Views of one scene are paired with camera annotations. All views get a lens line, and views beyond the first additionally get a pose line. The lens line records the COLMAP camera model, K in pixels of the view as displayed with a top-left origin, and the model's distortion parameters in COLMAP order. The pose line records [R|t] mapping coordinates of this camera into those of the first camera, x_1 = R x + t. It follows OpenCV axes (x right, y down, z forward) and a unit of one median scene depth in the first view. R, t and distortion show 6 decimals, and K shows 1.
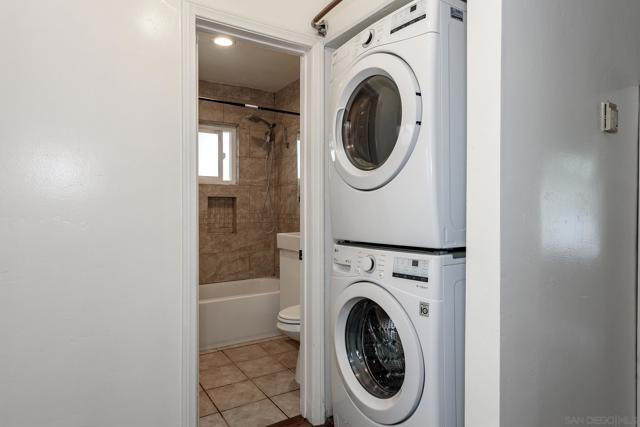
lens RADIAL K [[349.2, 0, 322.8], [0, 349.2, 209.2], [0, 0, 1]] dist [-0.001155, 0.000068]
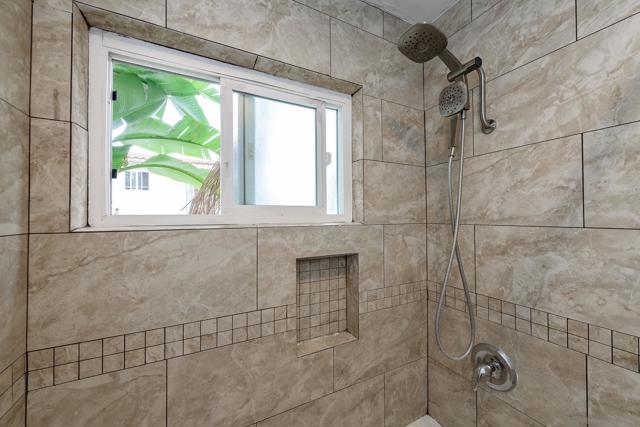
lens RADIAL K [[253.0, 0, 336.5], [0, 253.0, 214.8], [0, 0, 1]] dist [0.001479, -0.001778]
pose [[0.998562, -0.009681, -0.052719, -0.255032], [0.008454, 0.999690, -0.023439, -0.073907], [0.052930, 0.022960, 0.998334, 0.682759]]
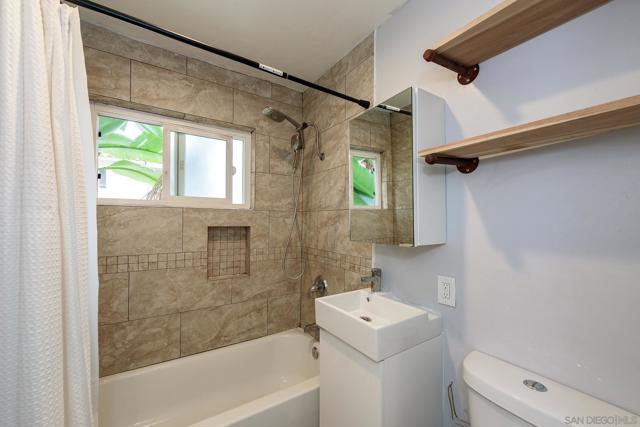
lens RADIAL K [[253.0, 0, 343.1], [0, 253.0, 220.8], [0, 0, 1]] dist [0.001479, -0.001778]
pose [[0.997718, 0.004598, 0.067361, -0.087987], [-0.003491, 0.999857, -0.016547, -0.037719], [-0.067428, 0.016274, 0.997591, 0.451313]]
